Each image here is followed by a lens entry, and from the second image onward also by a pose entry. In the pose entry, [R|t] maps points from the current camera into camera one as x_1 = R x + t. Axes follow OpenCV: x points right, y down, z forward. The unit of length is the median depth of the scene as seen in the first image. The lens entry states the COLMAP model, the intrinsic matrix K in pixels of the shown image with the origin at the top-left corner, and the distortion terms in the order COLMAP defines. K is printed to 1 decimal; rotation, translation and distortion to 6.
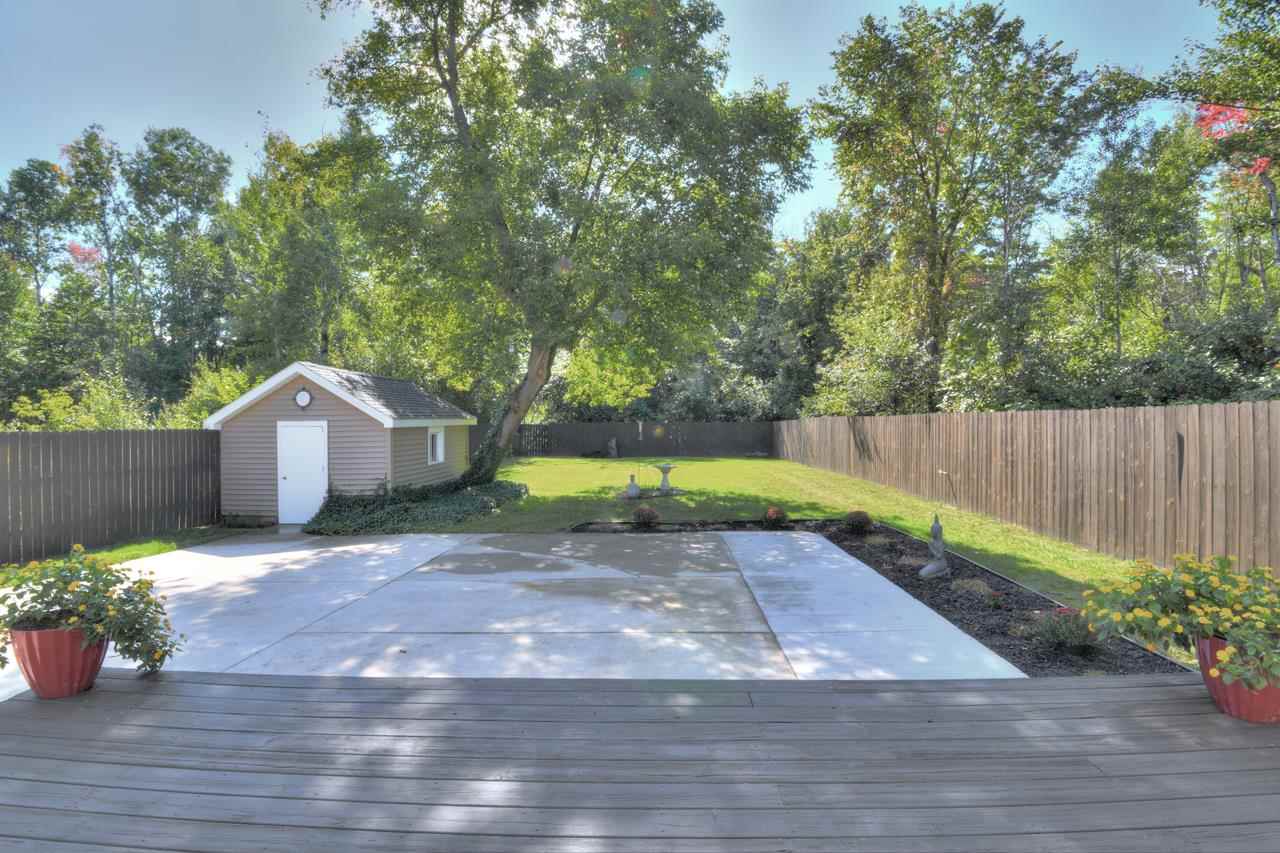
lens RADIAL K [[597.8, 0, 638.8], [0, 597.8, 423.8], [0, 0, 1]] dist [-0.040994, -0.001753]
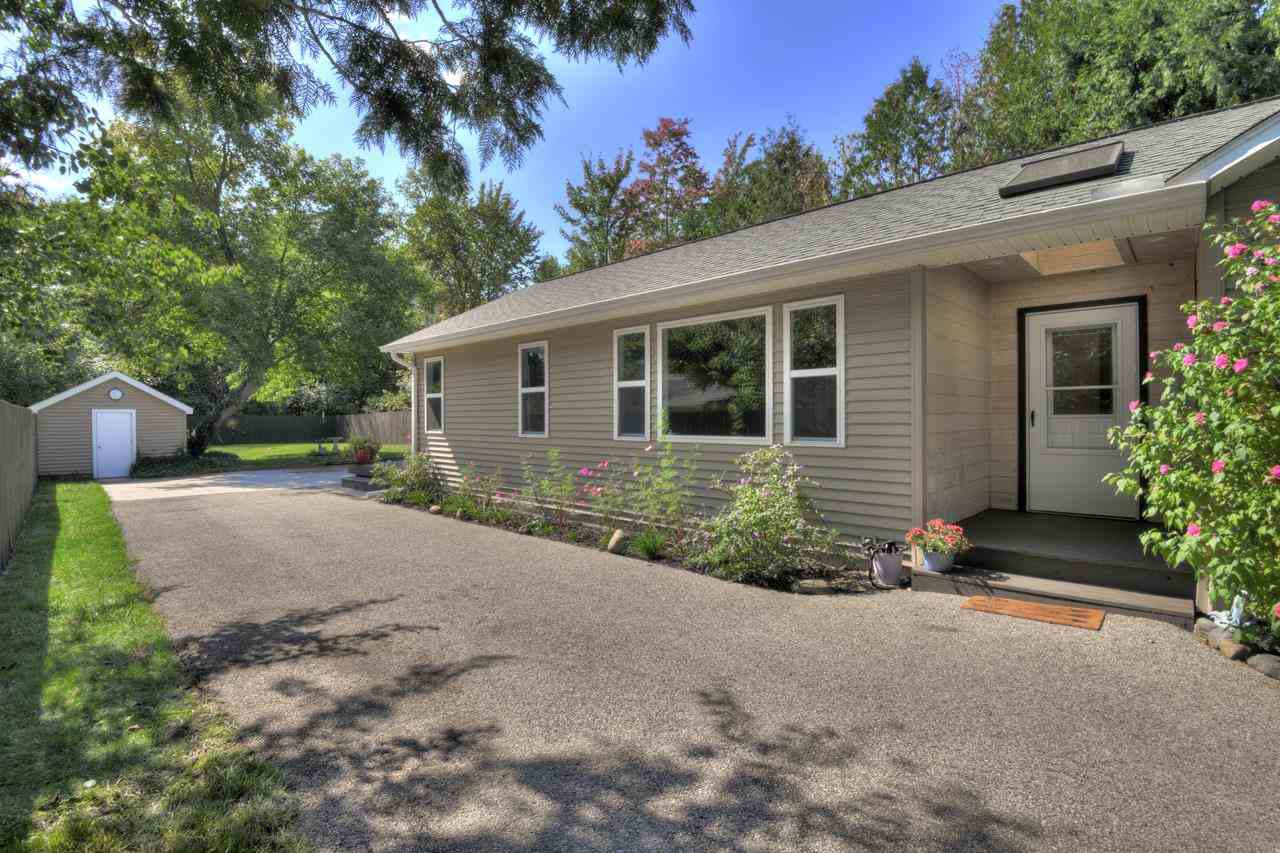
lens RADIAL K [[597.8, 0, 638.3], [0, 597.8, 425.2], [0, 0, 1]] dist [-0.040994, -0.001753]
pose [[0.660787, -0.001520, 0.750572, -0.794781], [0.001130, 0.999999, 0.001030, 0.036928], [-0.750573, 0.000167, 0.660788, -0.988340]]
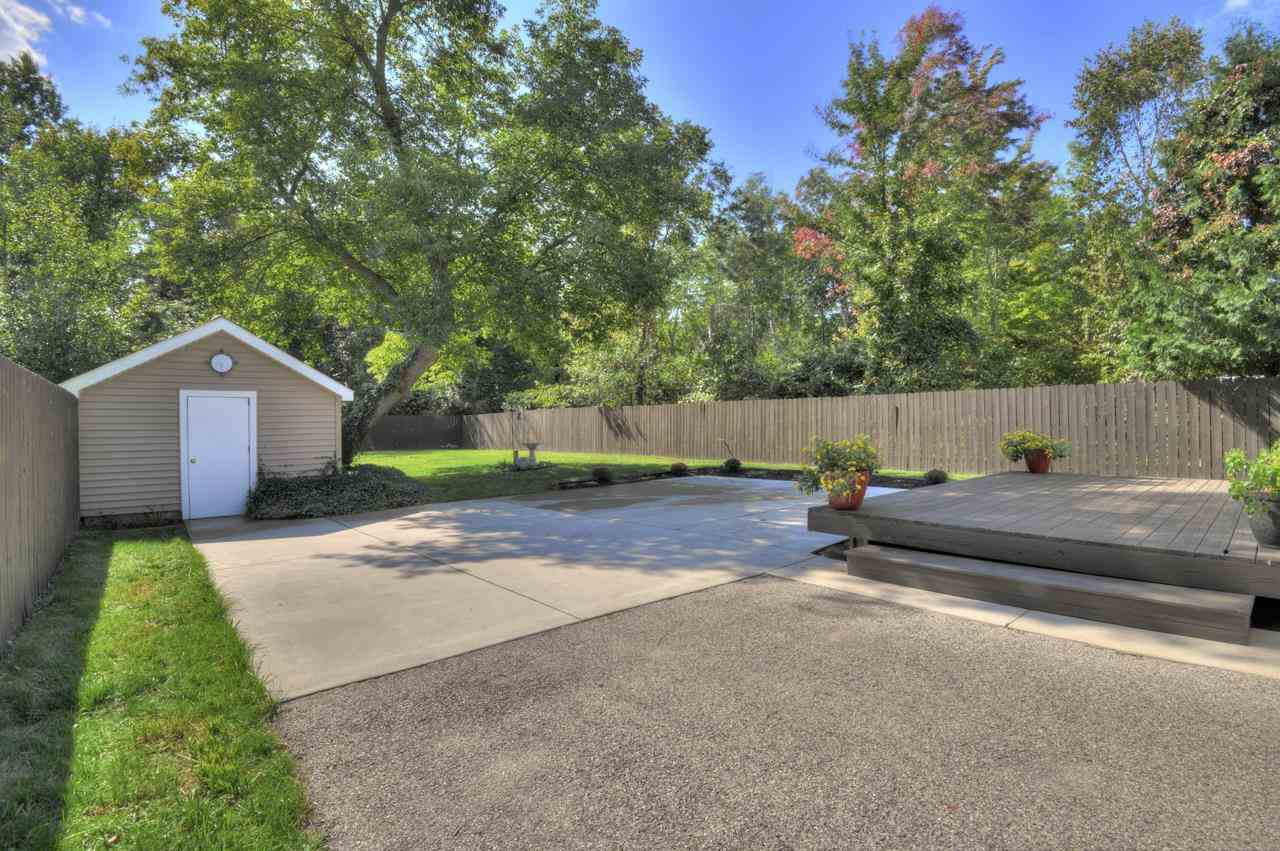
lens RADIAL K [[597.8, 0, 642.7], [0, 597.8, 424.6], [0, 0, 1]] dist [-0.040994, -0.001753]
pose [[0.730367, -0.001582, 0.683053, -0.696444], [0.005434, 0.999979, -0.003495, 0.048739], [-0.683033, 0.006265, 0.730360, 0.013206]]
